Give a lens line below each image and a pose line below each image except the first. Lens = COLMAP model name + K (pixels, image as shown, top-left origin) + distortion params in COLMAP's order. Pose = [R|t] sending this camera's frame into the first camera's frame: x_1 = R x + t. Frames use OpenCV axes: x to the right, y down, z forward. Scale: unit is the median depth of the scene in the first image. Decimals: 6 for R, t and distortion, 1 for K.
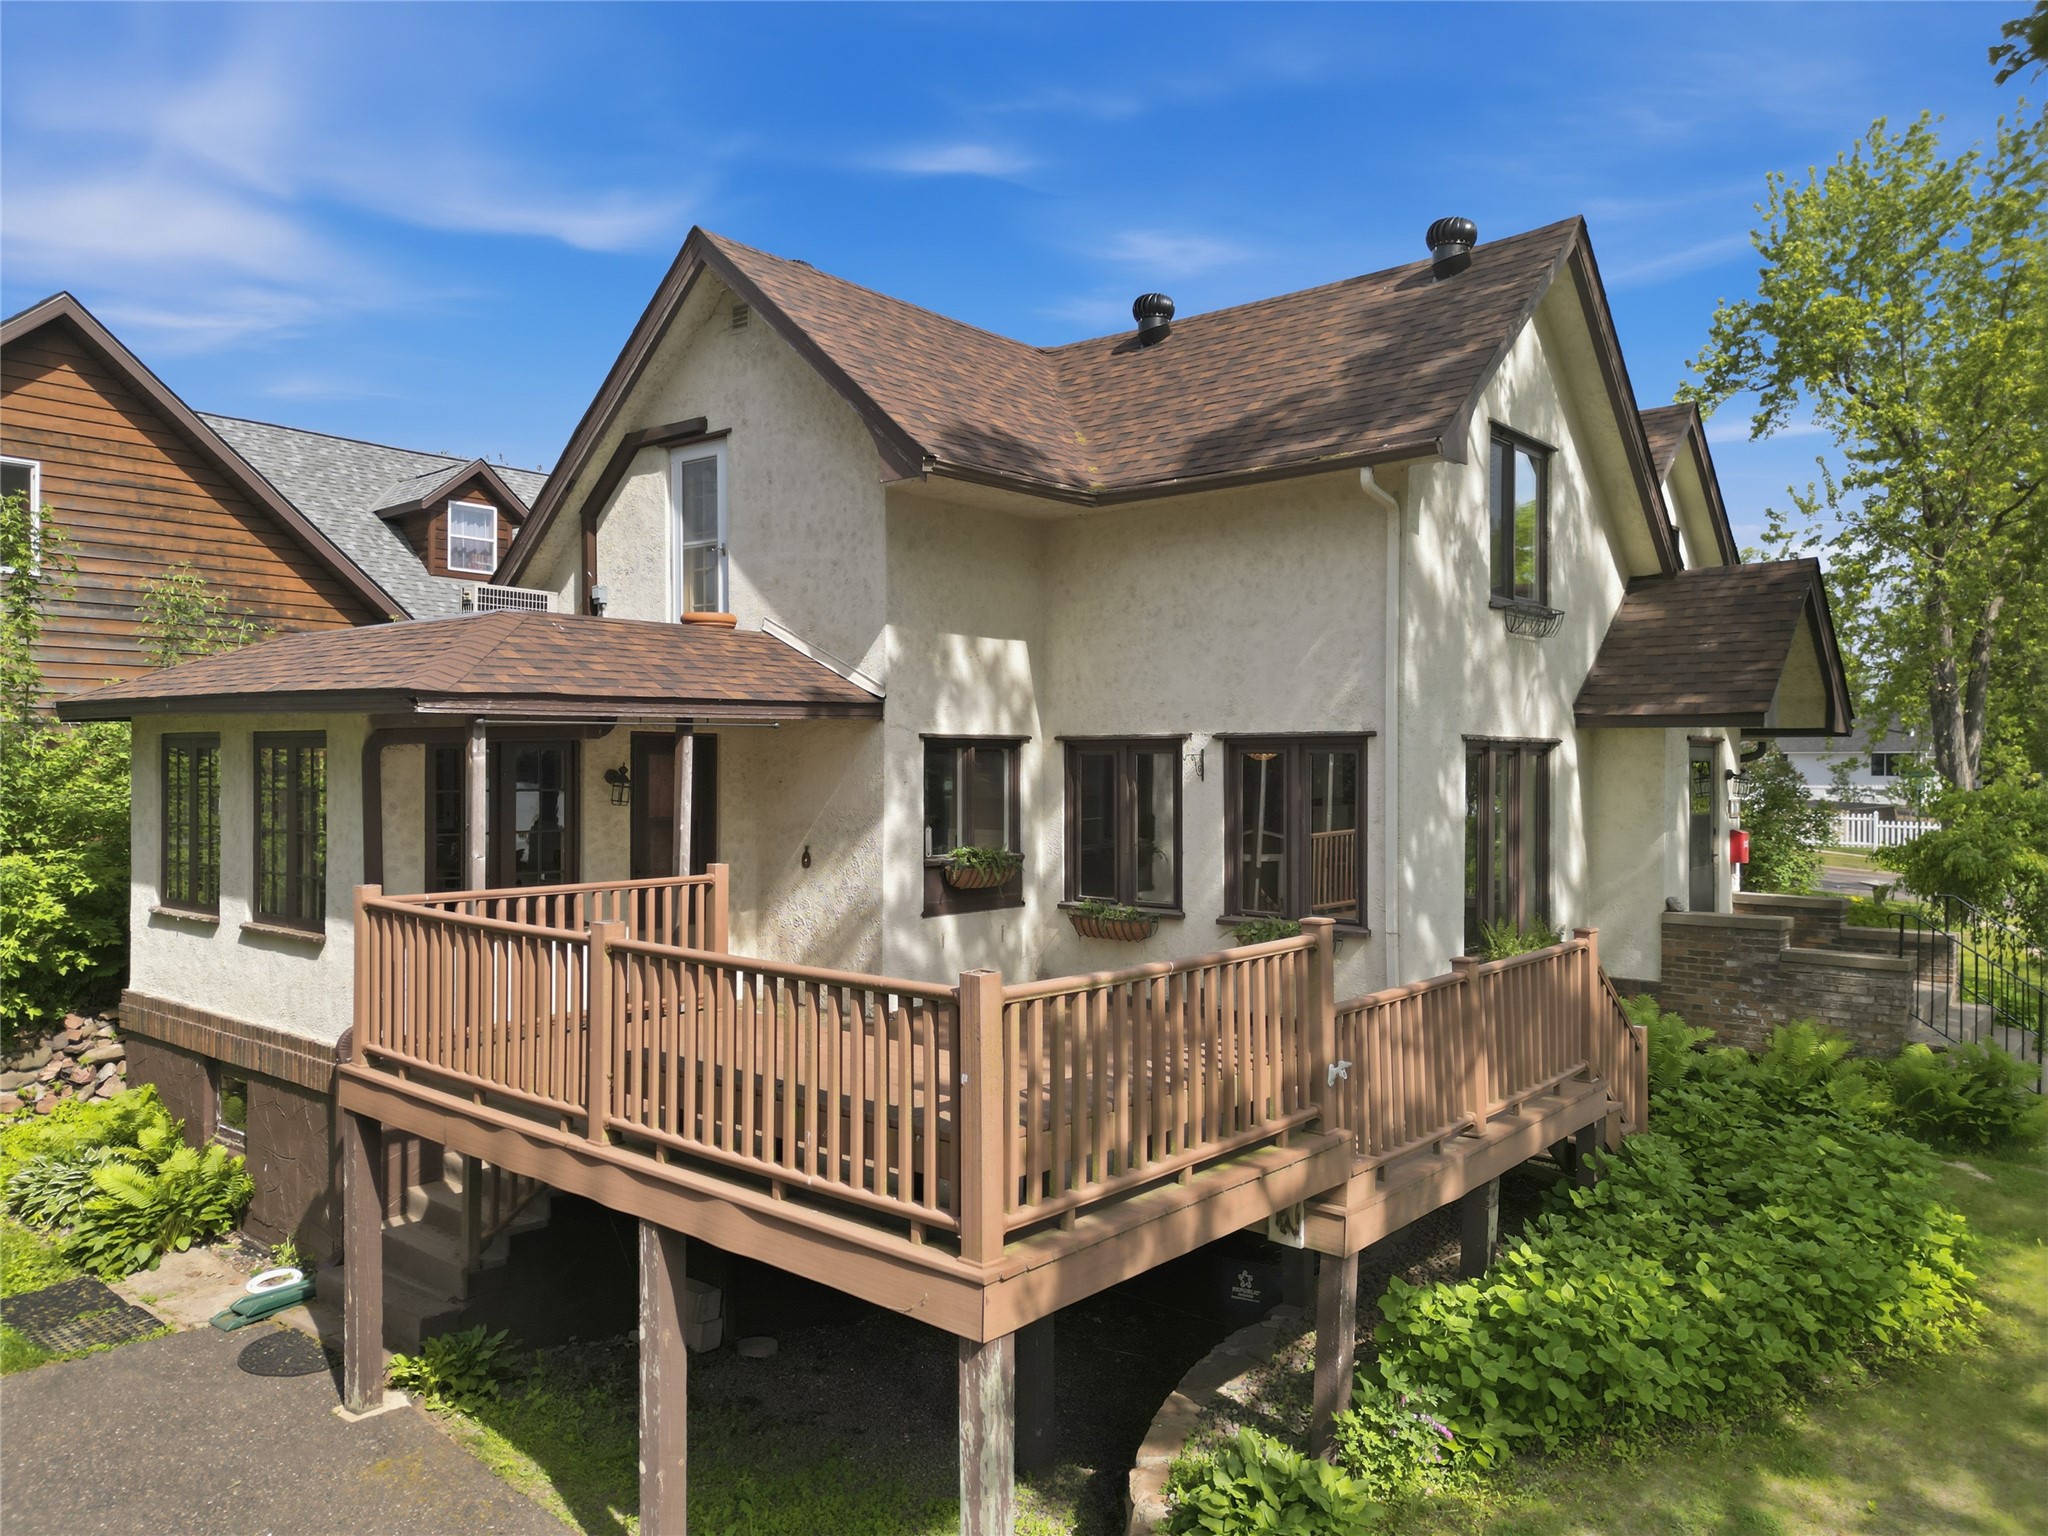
lens RADIAL K [[1425.5, 0, 1014.6], [0, 1425.5, 779.3], [0, 0, 1]] dist [0.063886, -0.048115]
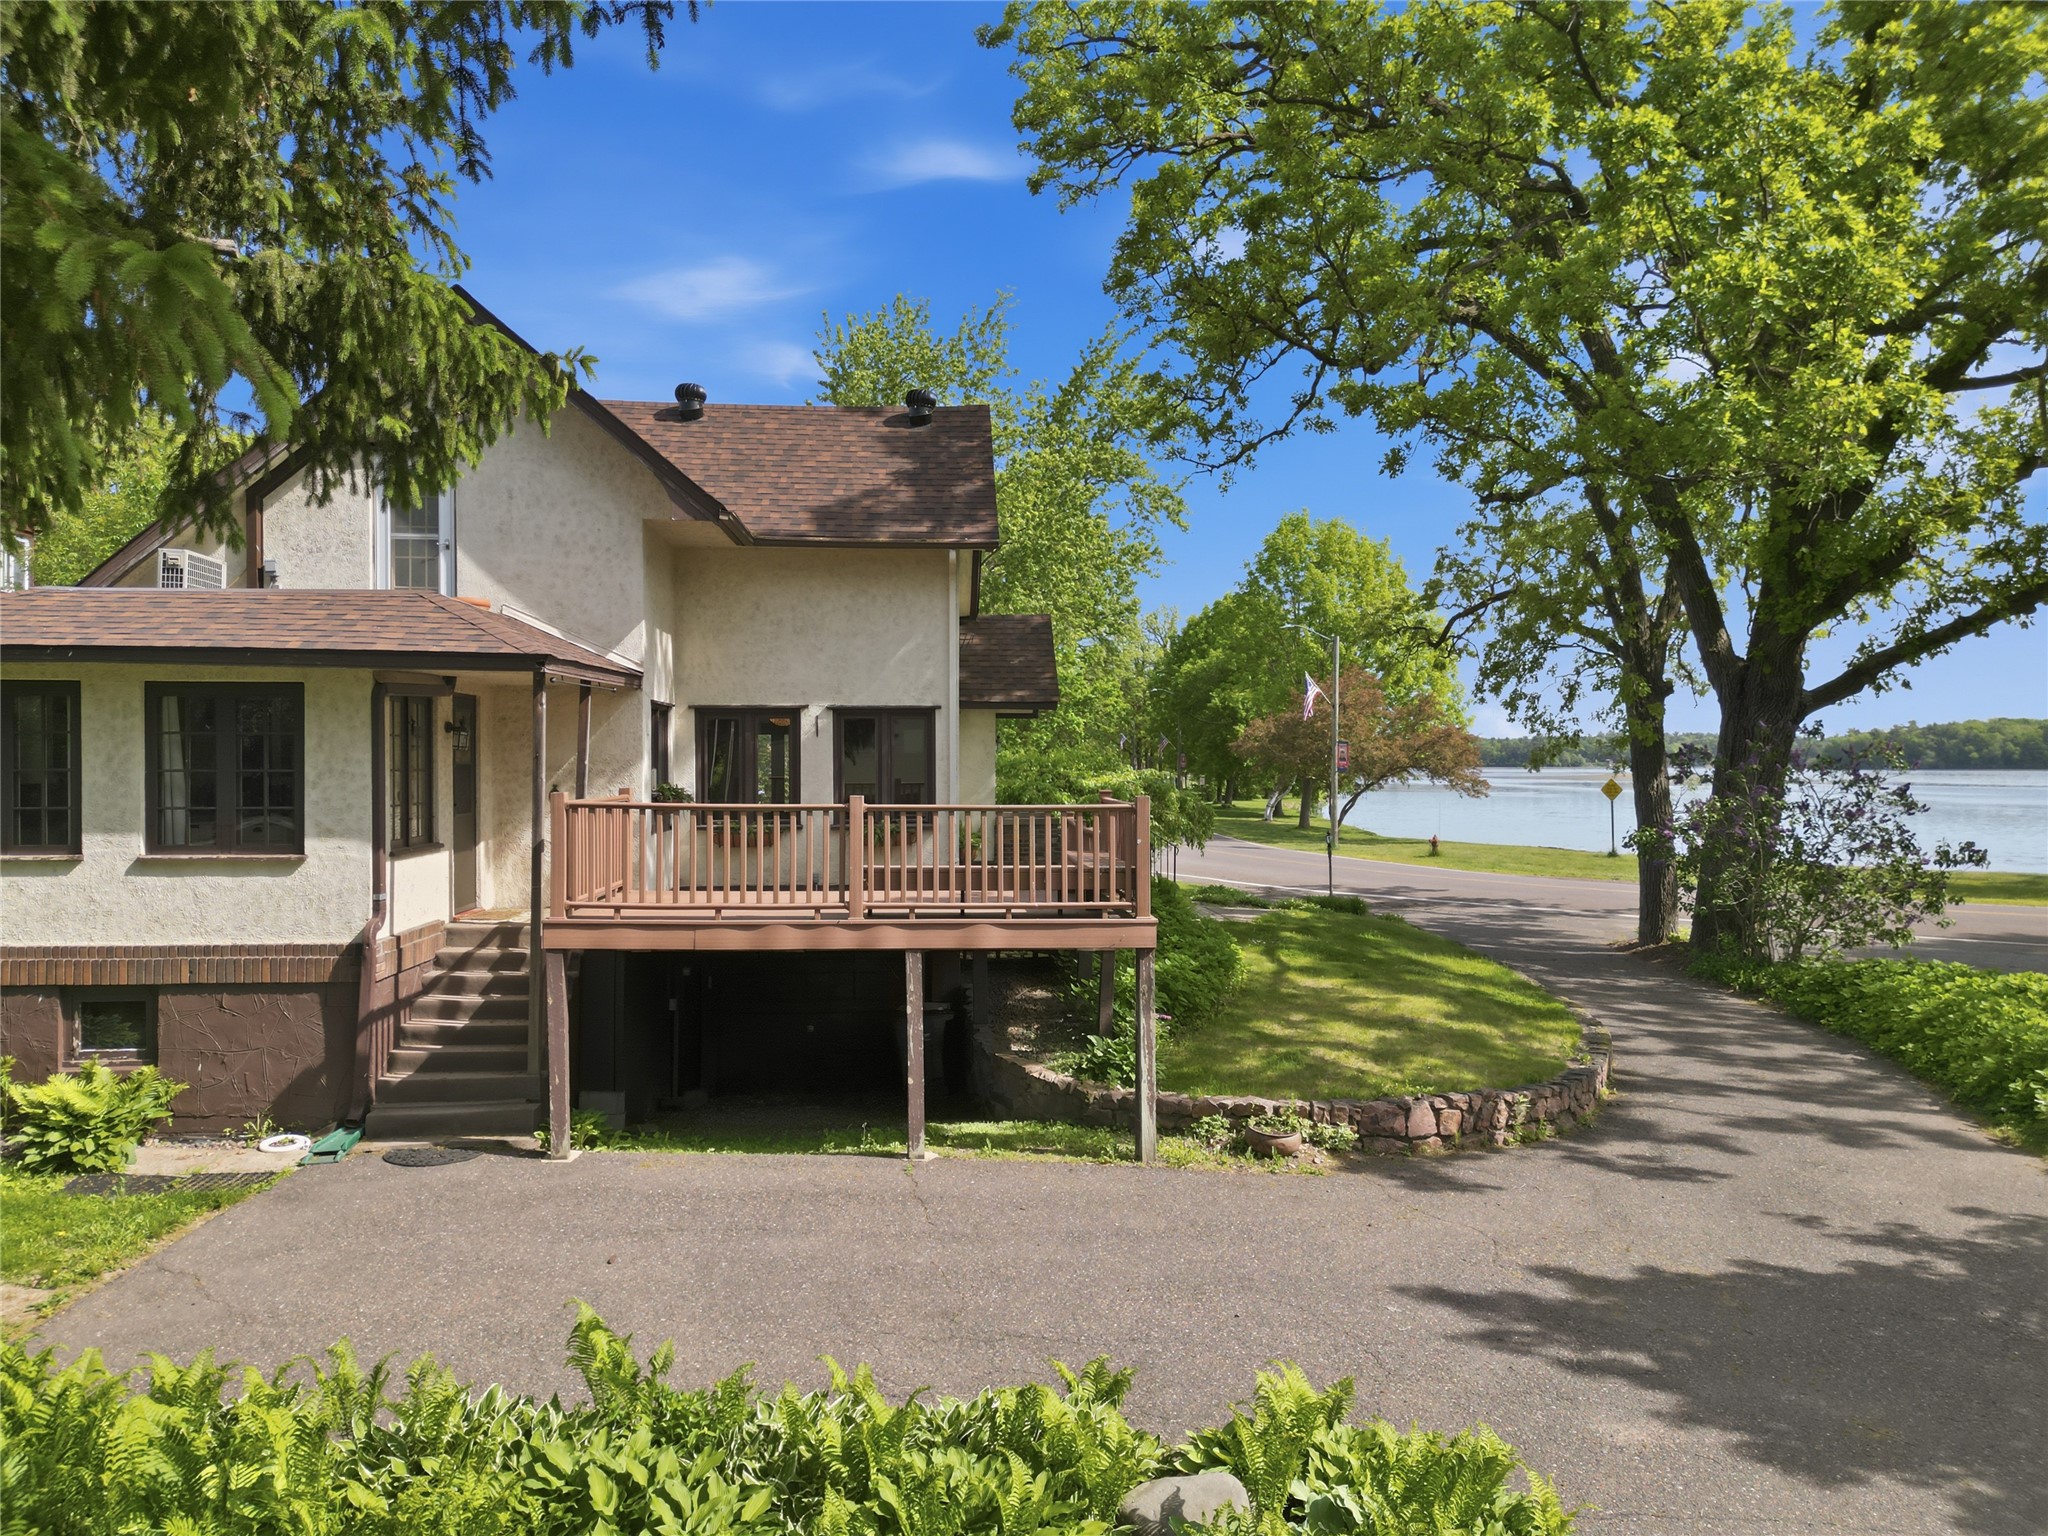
lens RADIAL K [[1447.8, 0, 1014.7], [0, 1447.8, 759.7], [0, 0, 1]] dist [0.058511, -0.053470]
pose [[0.723265, 0.000935, 0.690570, -0.773419], [0.007037, 0.999937, -0.008724, 0.039959], [-0.690535, 0.011169, 0.723213, -0.247106]]
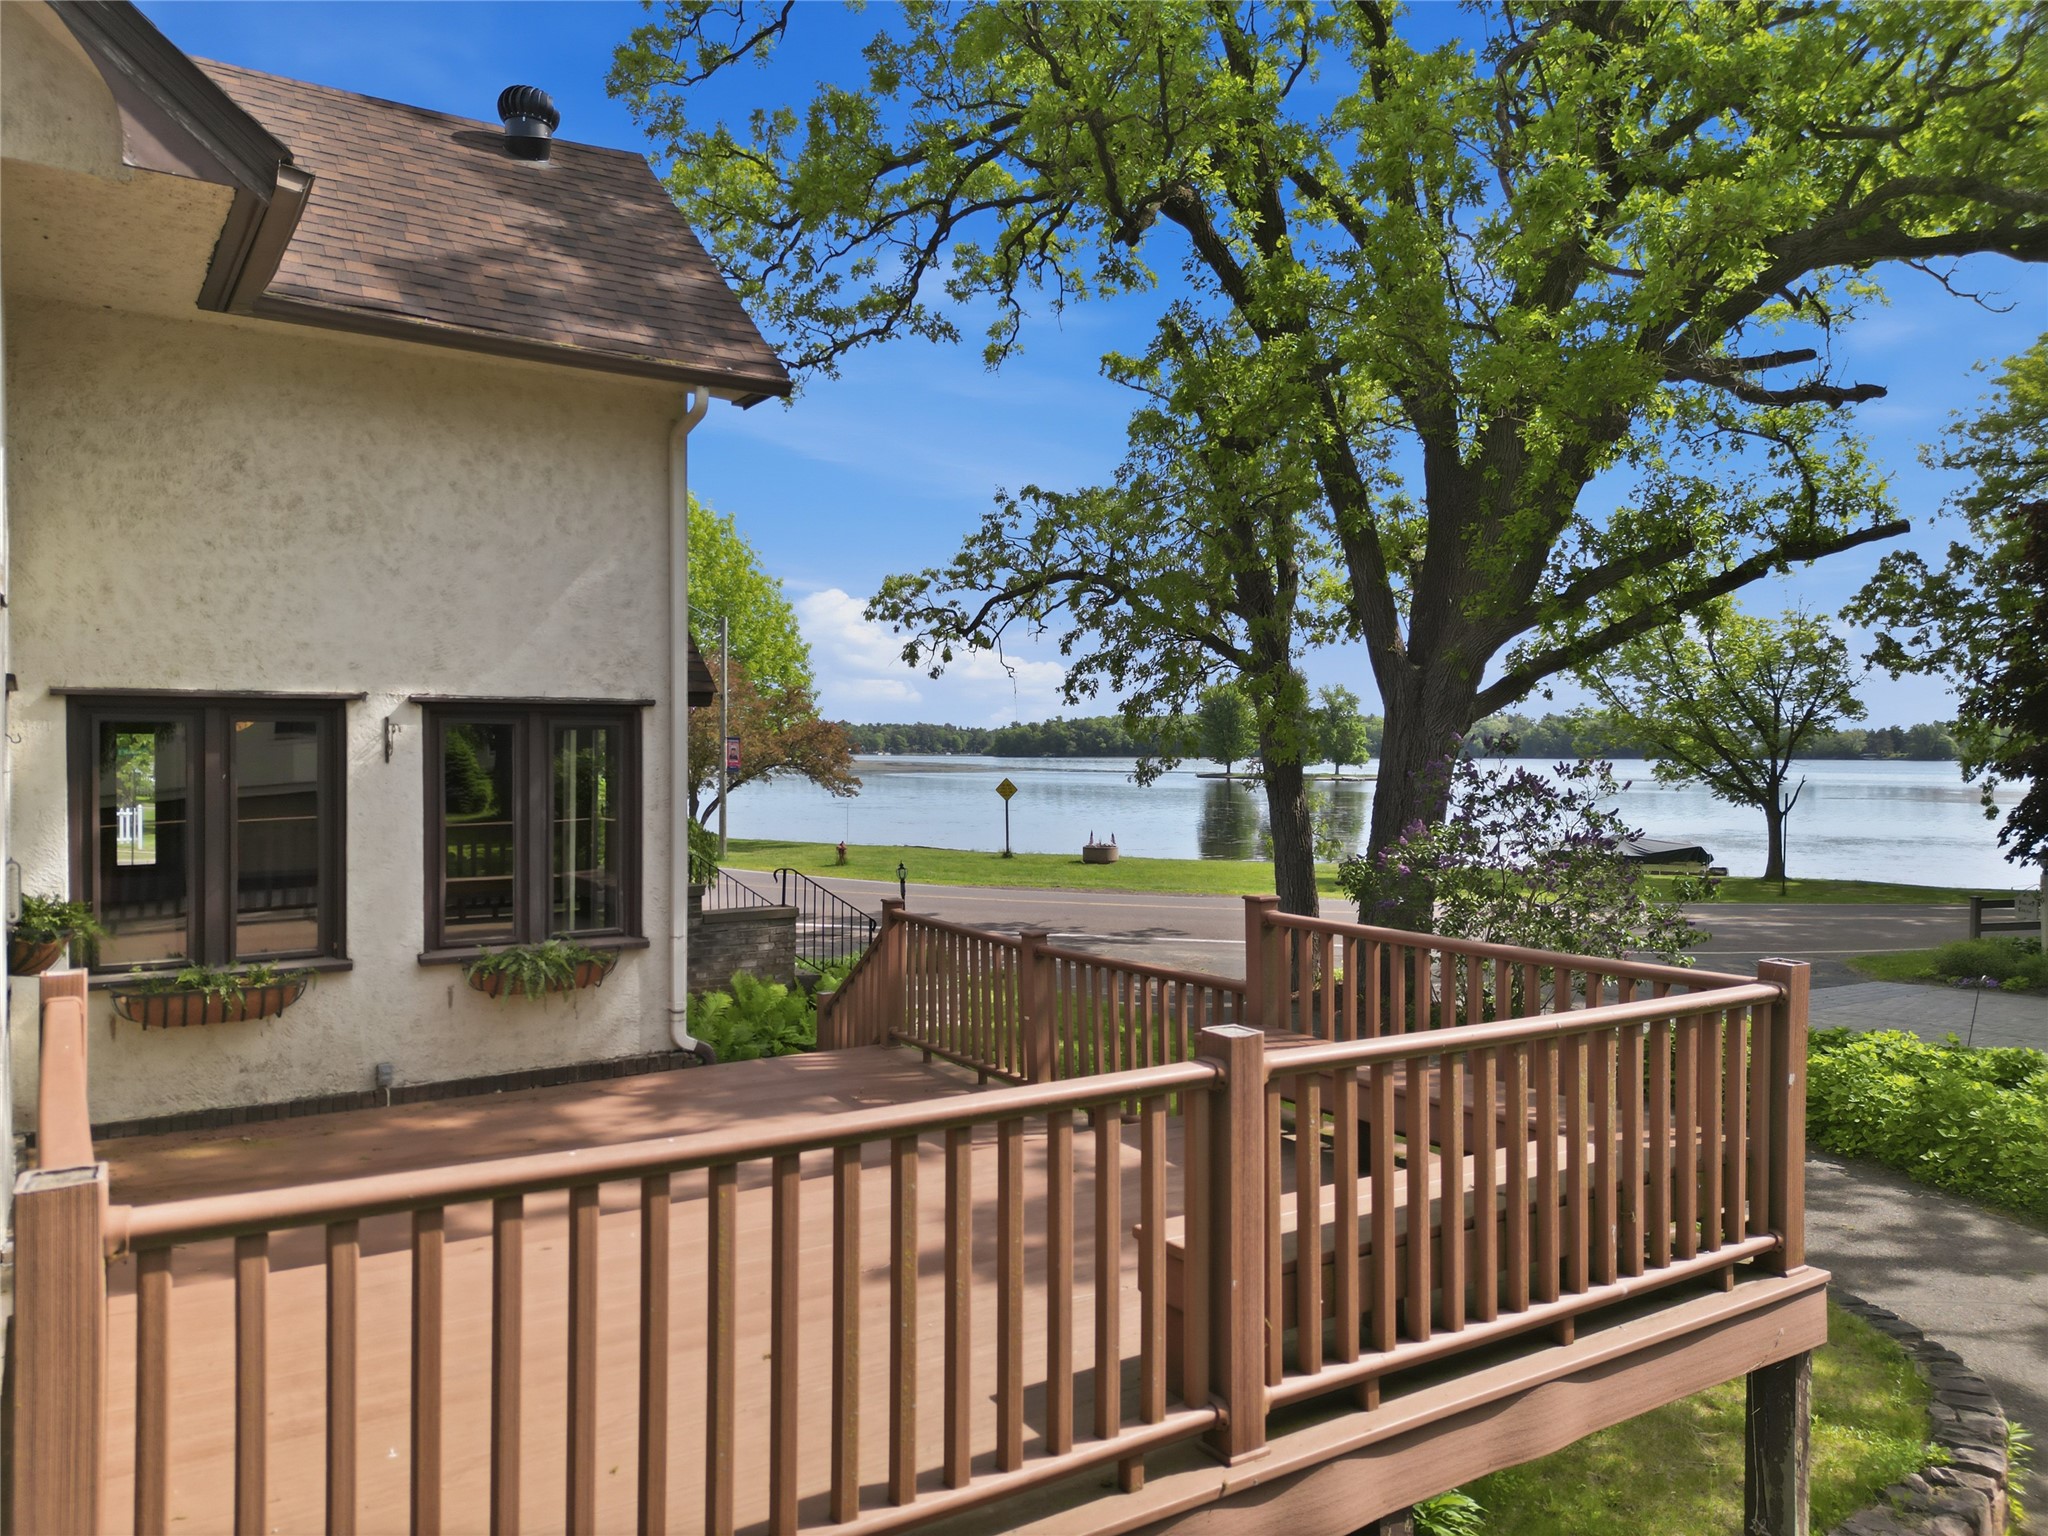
lens RADIAL K [[1447.8, 0, 1014.7], [0, 1447.8, 759.7], [0, 0, 1]] dist [0.058511, -0.053470]
pose [[0.284644, -0.004839, 0.958621, -0.457374], [0.005514, 0.999979, 0.003410, -0.000907], [-0.958618, 0.004315, 0.284664, 0.512436]]
